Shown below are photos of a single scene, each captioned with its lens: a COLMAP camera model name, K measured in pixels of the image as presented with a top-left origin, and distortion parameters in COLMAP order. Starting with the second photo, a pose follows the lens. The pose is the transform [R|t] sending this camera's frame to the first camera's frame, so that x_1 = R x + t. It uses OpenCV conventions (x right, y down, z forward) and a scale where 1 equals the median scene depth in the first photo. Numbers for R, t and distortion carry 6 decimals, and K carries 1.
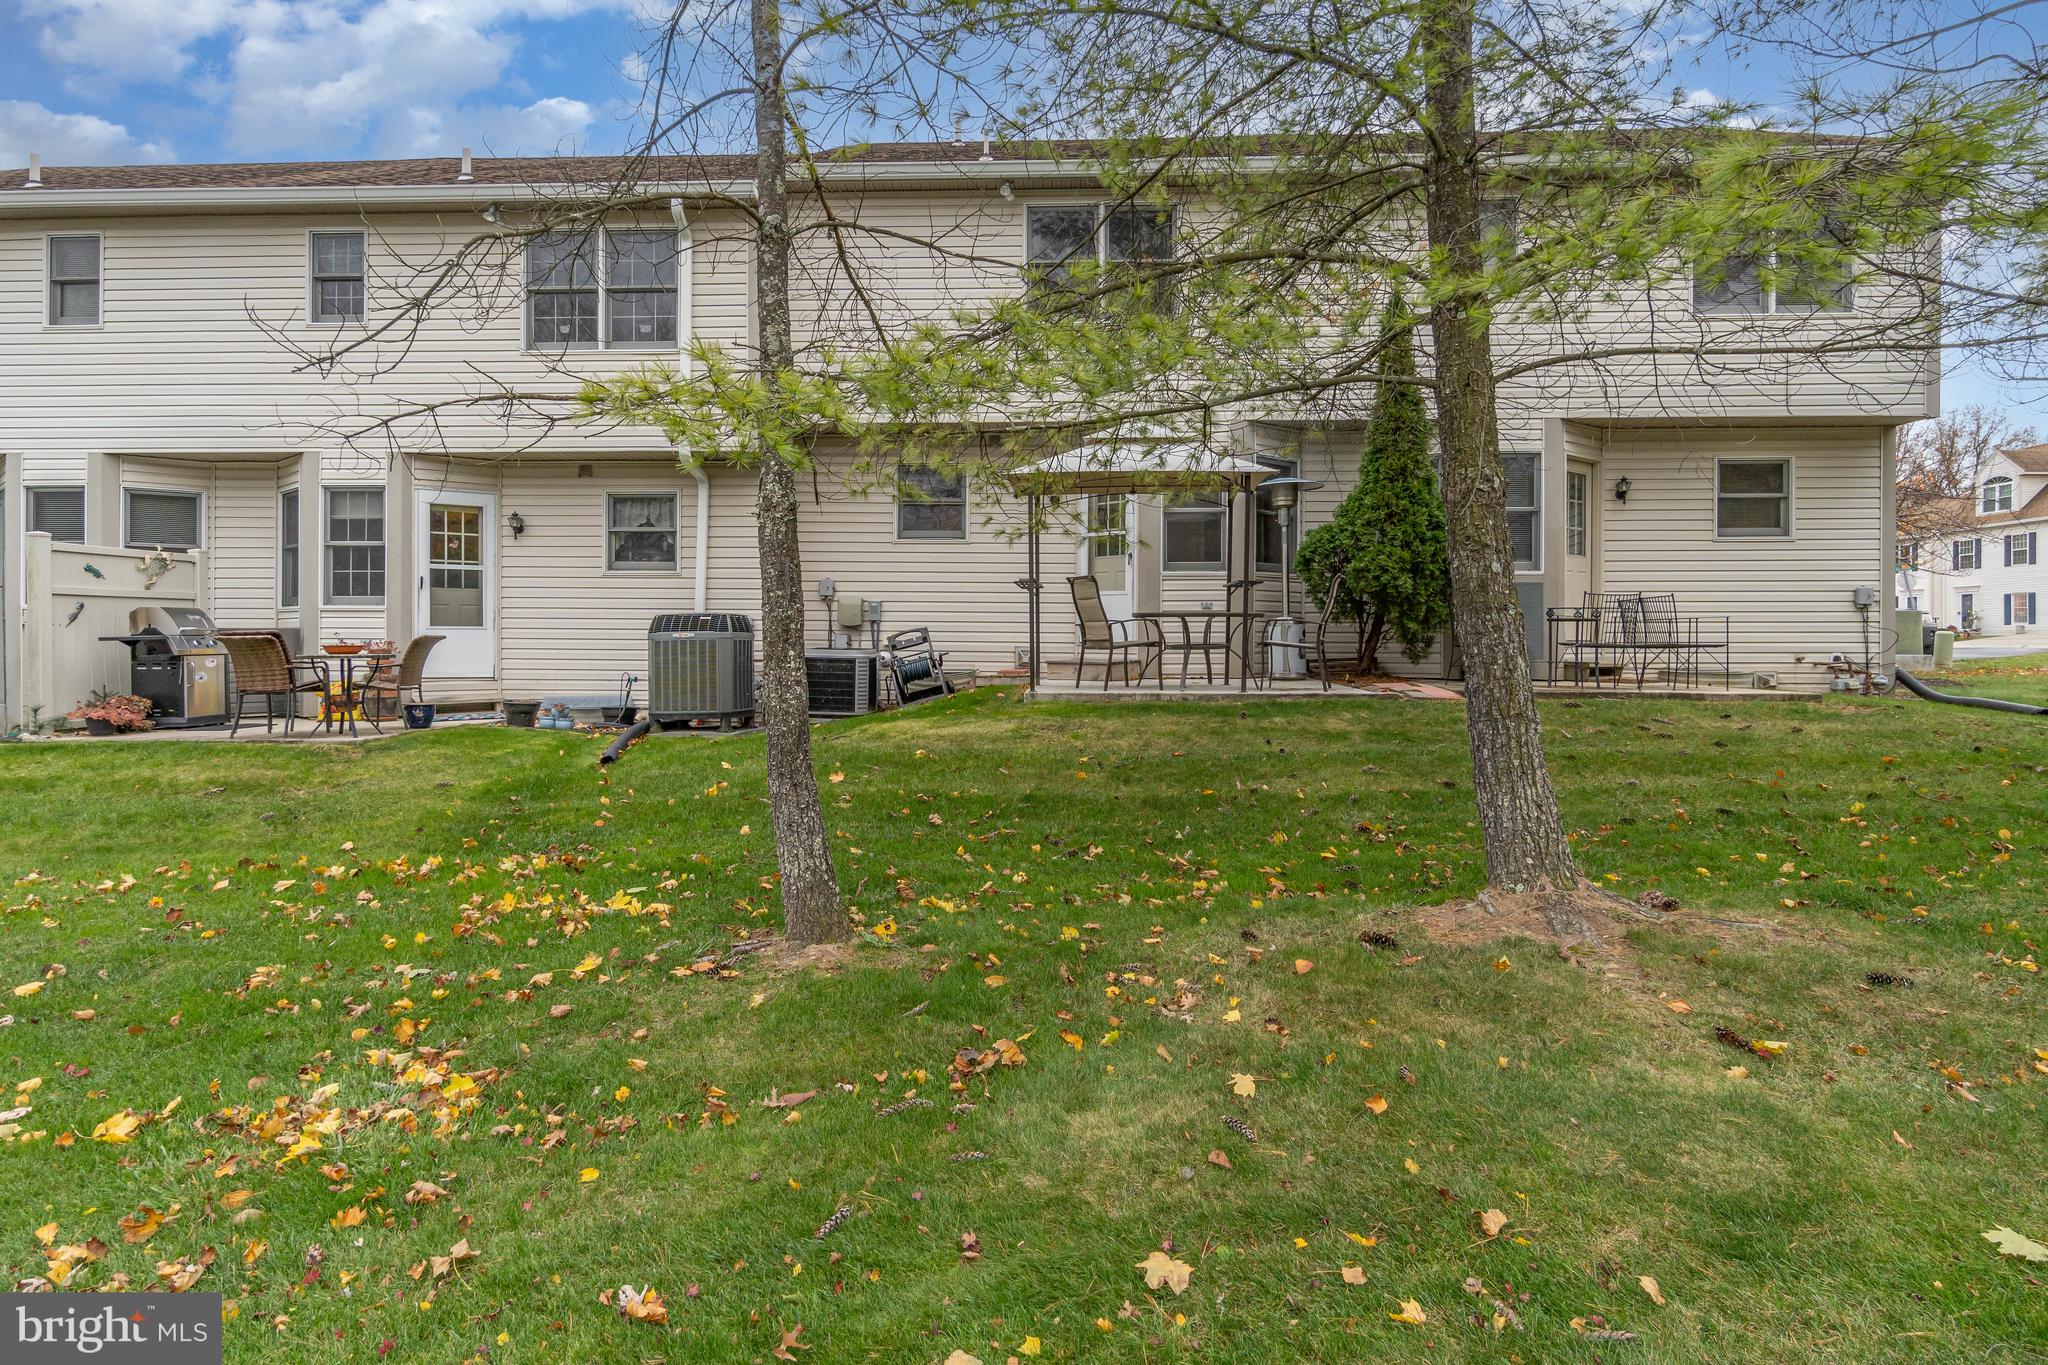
lens RADIAL K [[1061.4, 0, 1026.9], [0, 1061.4, 672.2], [0, 0, 1]] dist [0.003001, 0.000113]
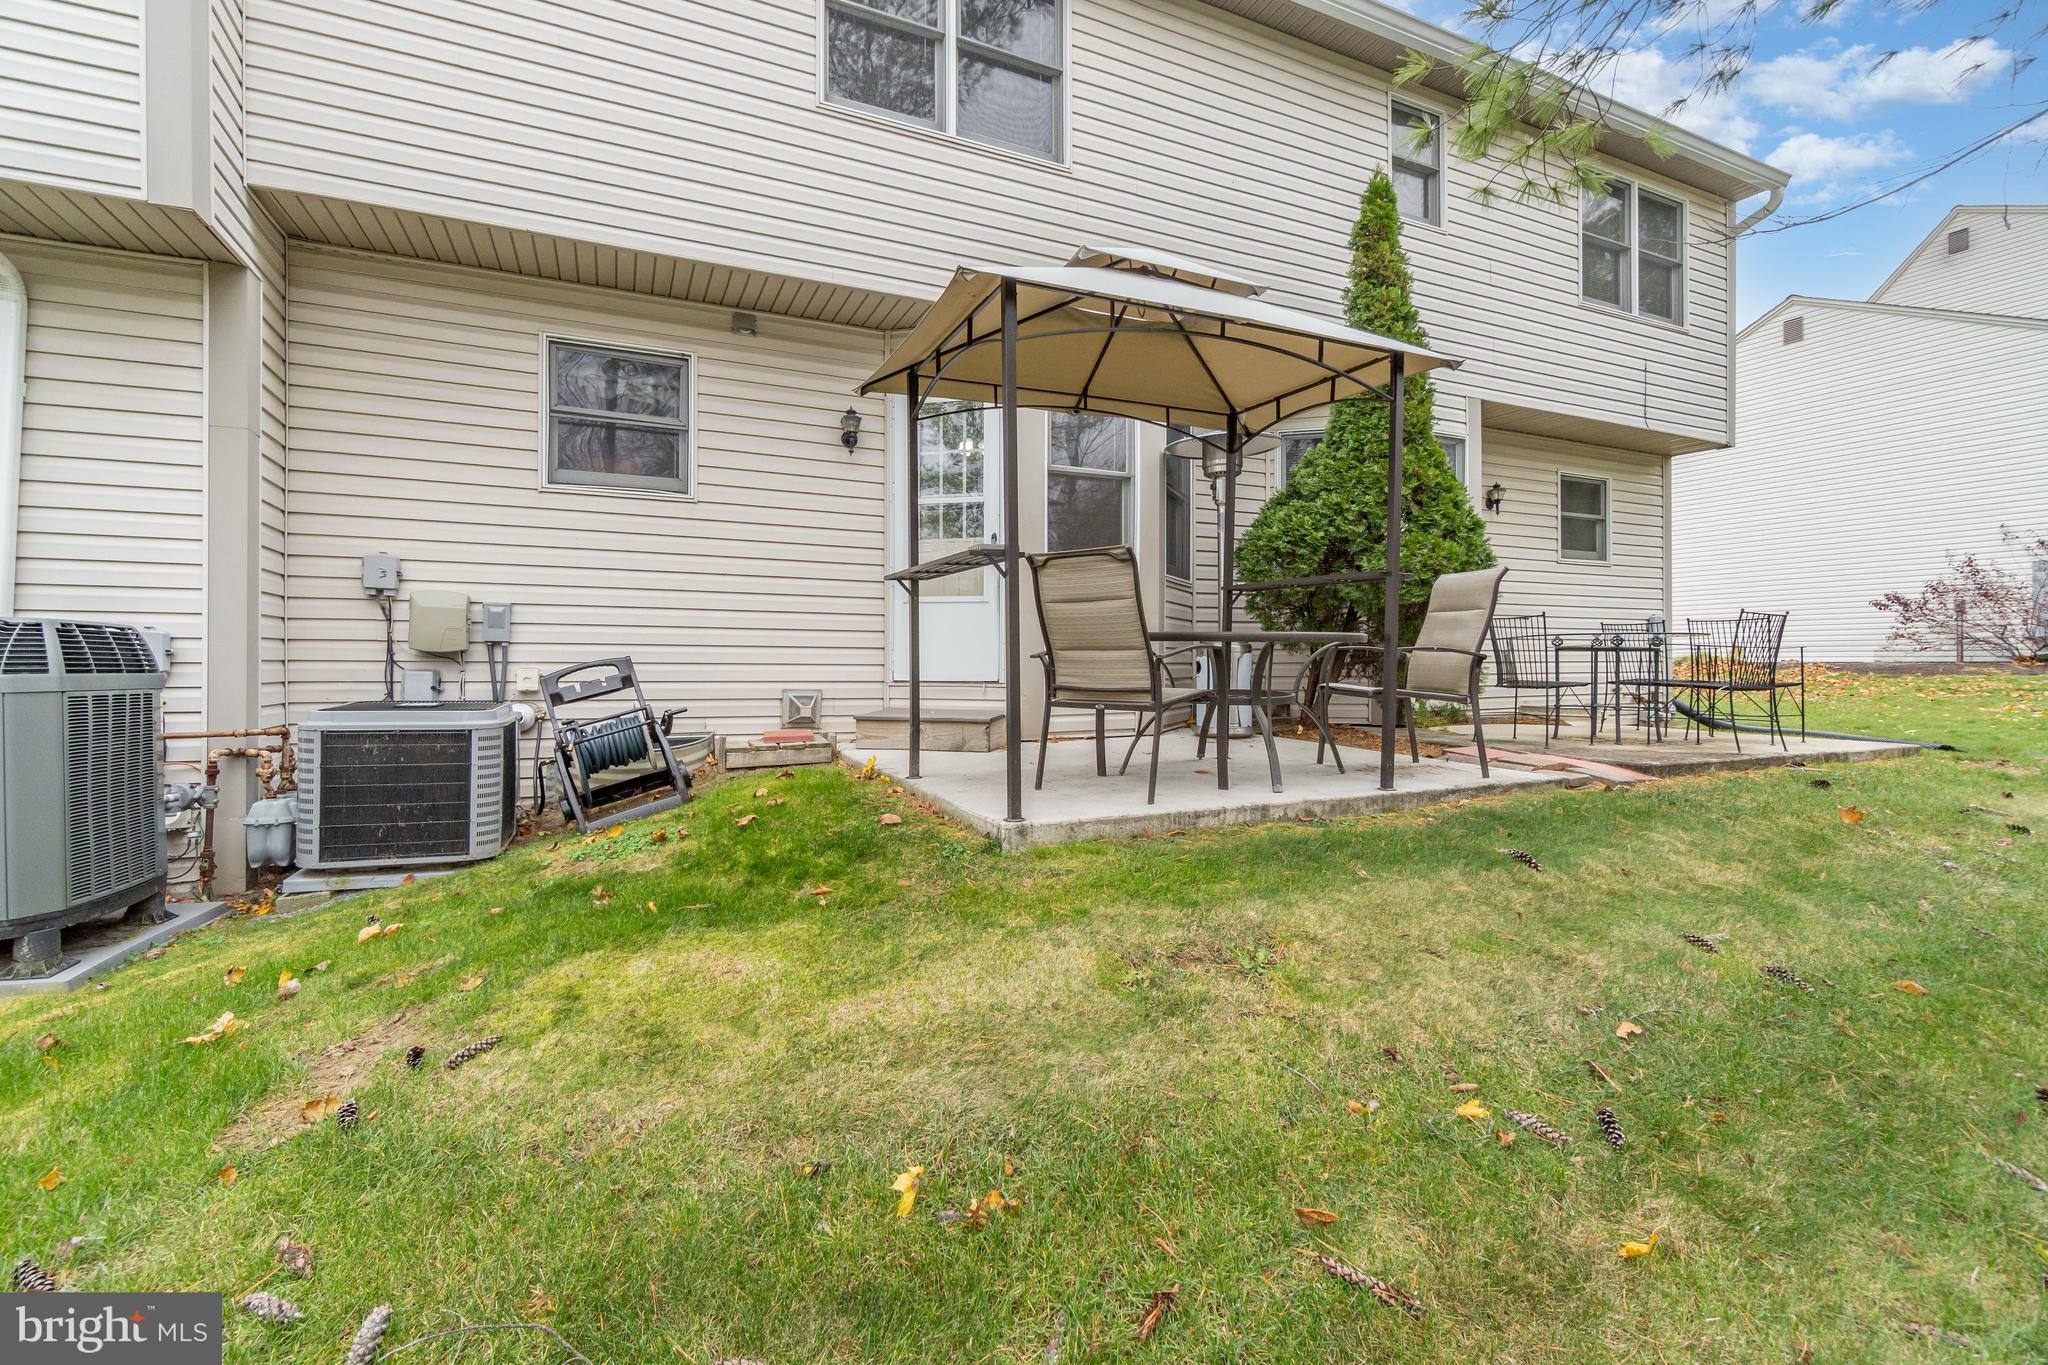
lens RADIAL K [[874.1, 0, 1016.0], [0, 874.1, 682.1], [0, 0, 1]] dist [-0.009250, 0.001104]
pose [[0.893136, -0.013571, 0.449581, -0.113277], [0.017346, 0.999840, -0.004279, -0.024783], [-0.449451, 0.011620, 0.893229, 0.541145]]
